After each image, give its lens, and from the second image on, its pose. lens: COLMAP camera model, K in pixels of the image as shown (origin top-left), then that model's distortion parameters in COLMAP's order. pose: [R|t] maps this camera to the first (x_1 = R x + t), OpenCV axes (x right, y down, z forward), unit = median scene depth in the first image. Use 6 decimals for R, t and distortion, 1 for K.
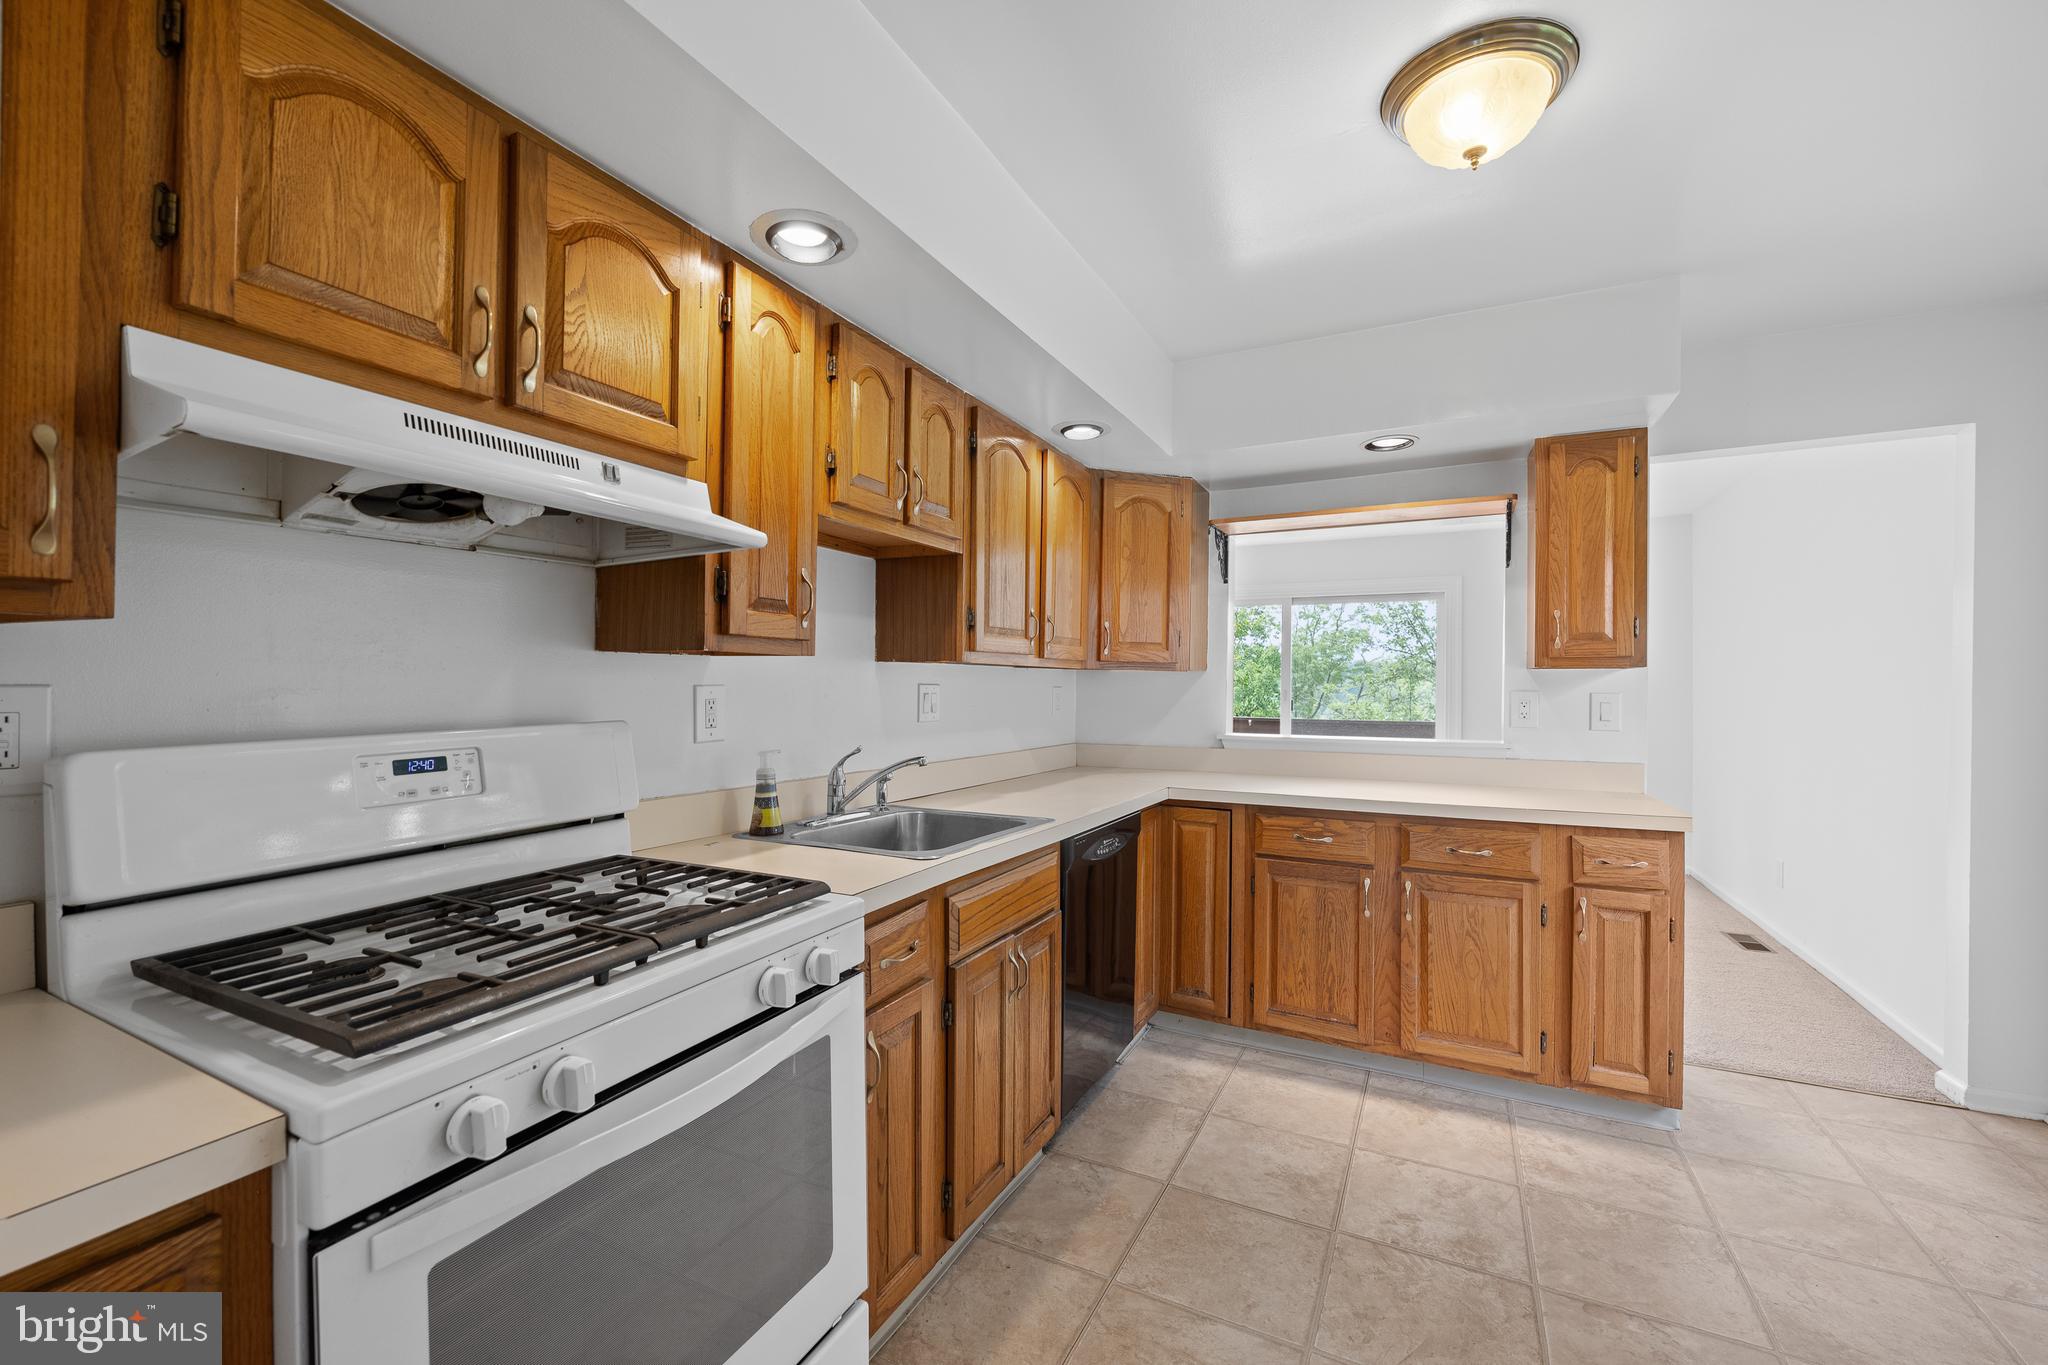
lens RADIAL K [[826.0, 0, 1026.9], [0, 826.0, 683.9], [0, 0, 1]] dist [-0.008428, 0.000787]
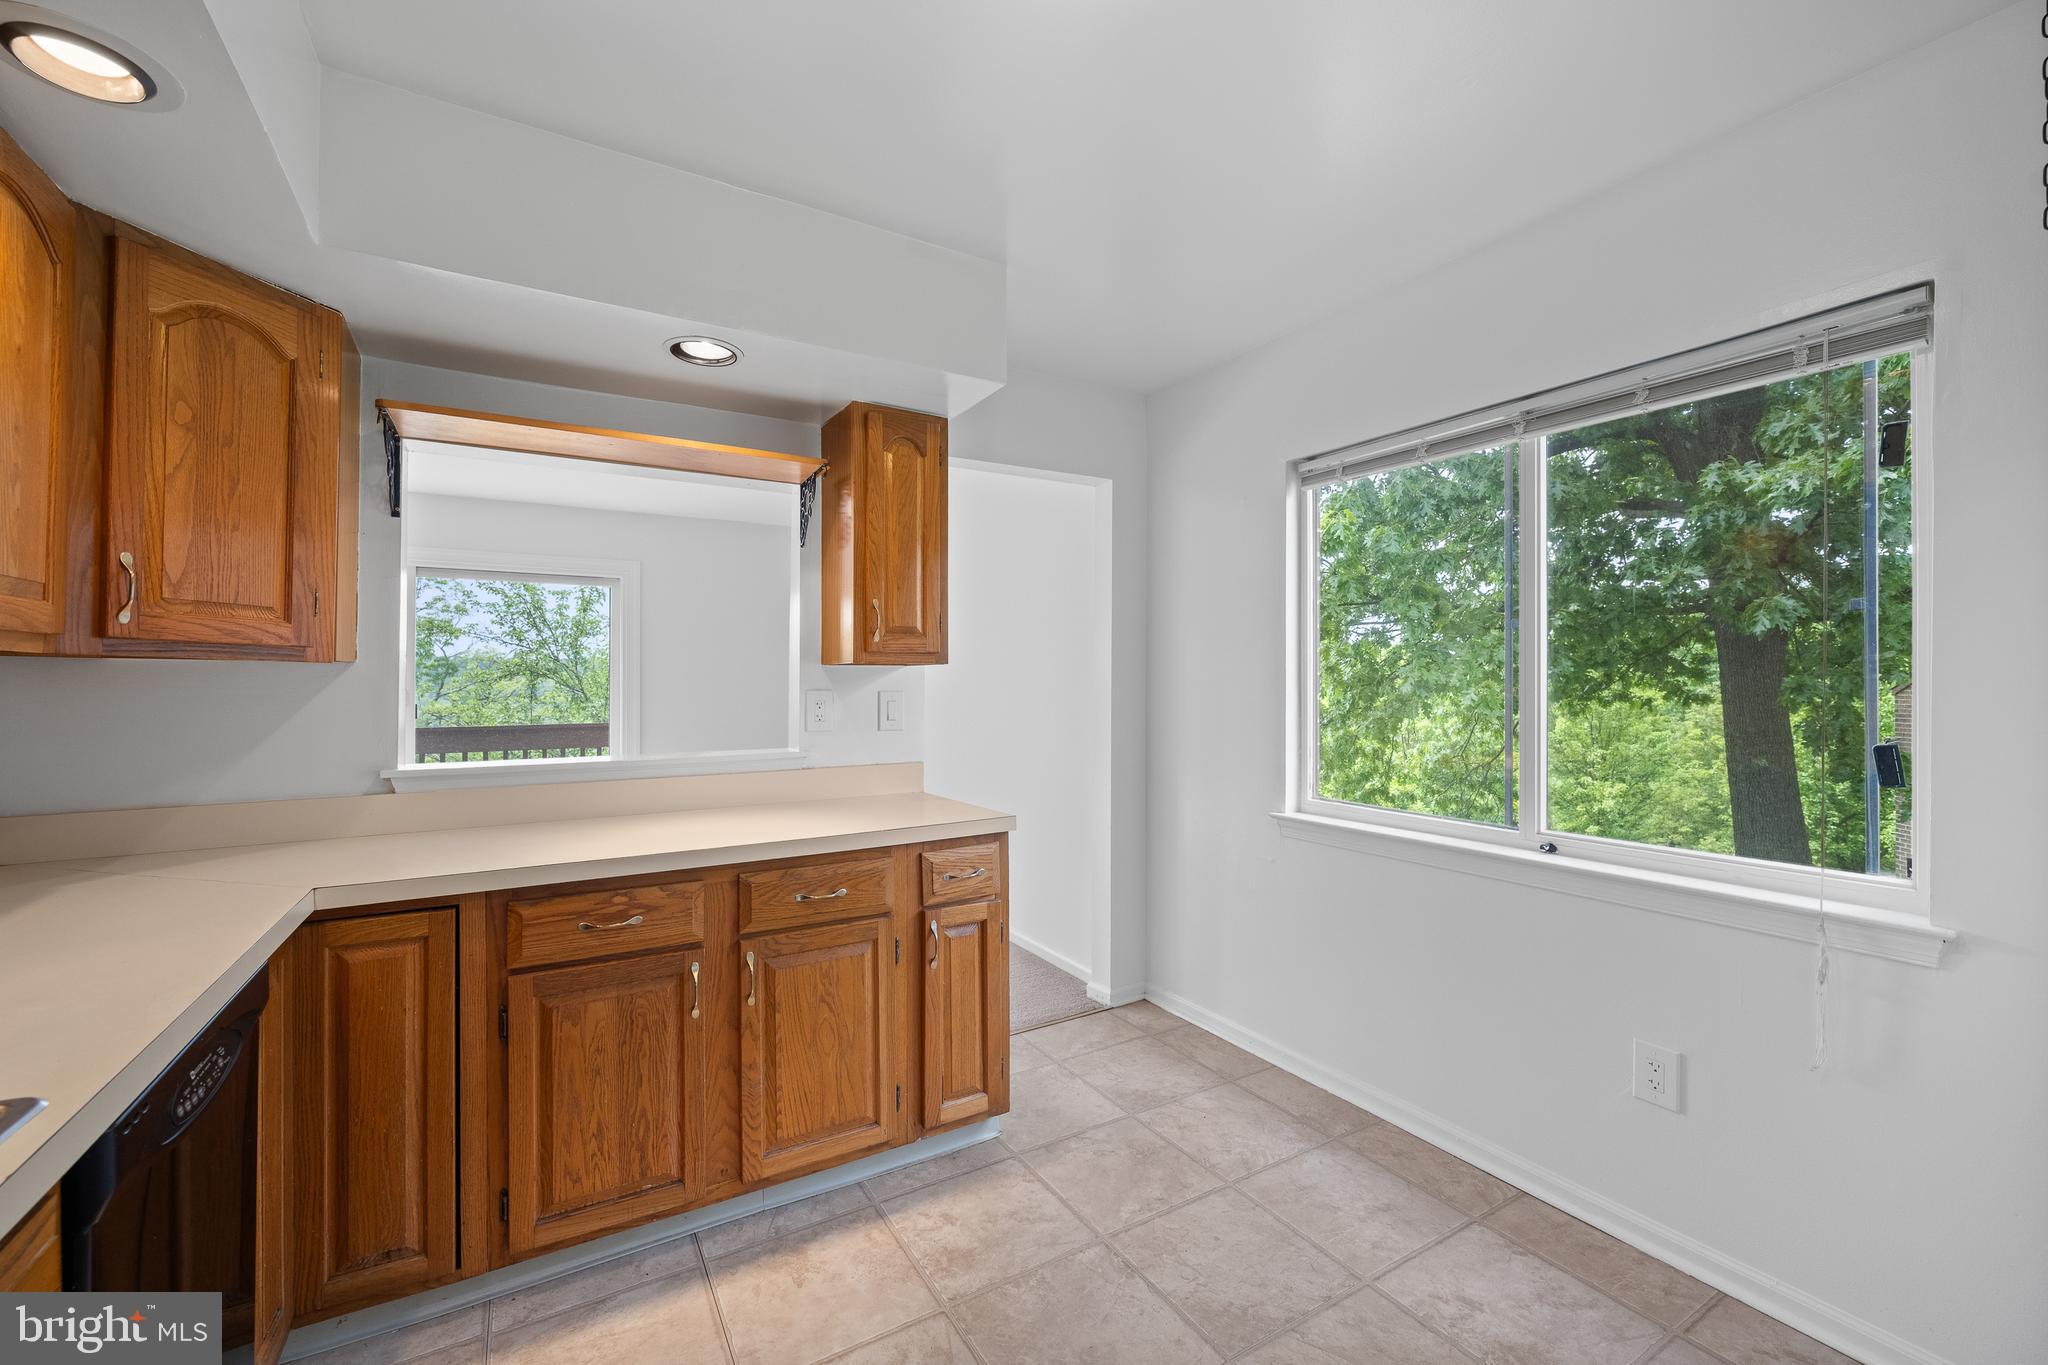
lens RADIAL K [[826.0, 0, 1025.7], [0, 826.0, 680.1], [0, 0, 1]] dist [-0.008428, 0.000787]
pose [[0.534107, -0.004228, 0.845407, -0.025519], [0.005463, 0.999984, 0.001550, -0.002527], [-0.845399, 0.003791, 0.534121, 0.395404]]
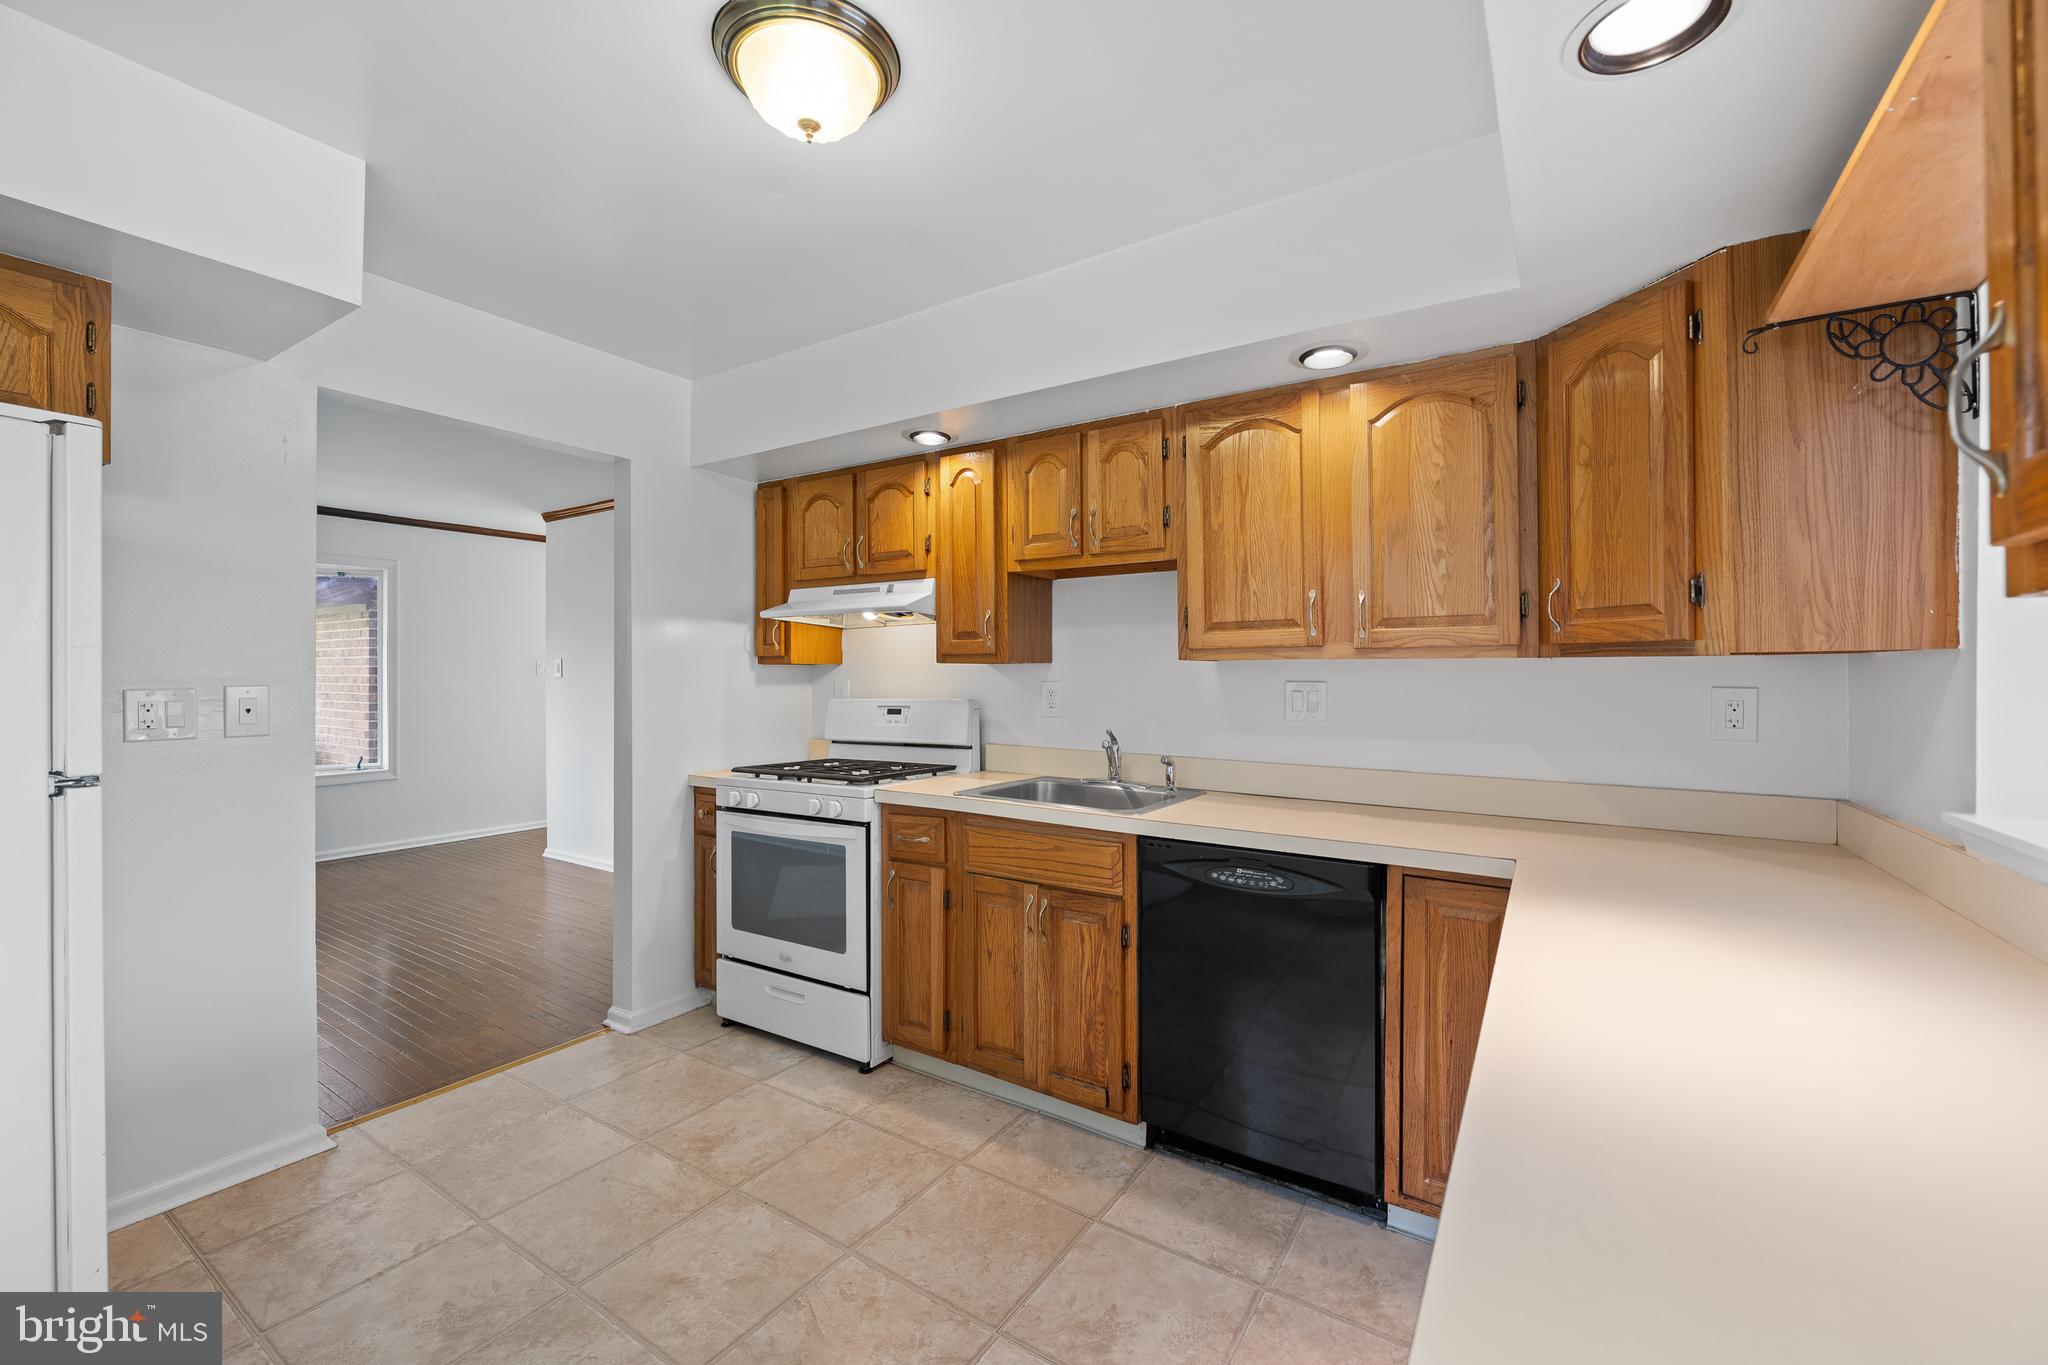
lens RADIAL K [[826.0, 0, 1030.2], [0, 826.0, 674.3], [0, 0, 1]] dist [-0.008428, 0.000787]
pose [[-0.098366, -0.004464, -0.995140, 0.870926], [-0.000180, 0.999990, -0.004468, -0.003410], [0.995150, -0.000260, -0.098366, 0.803132]]
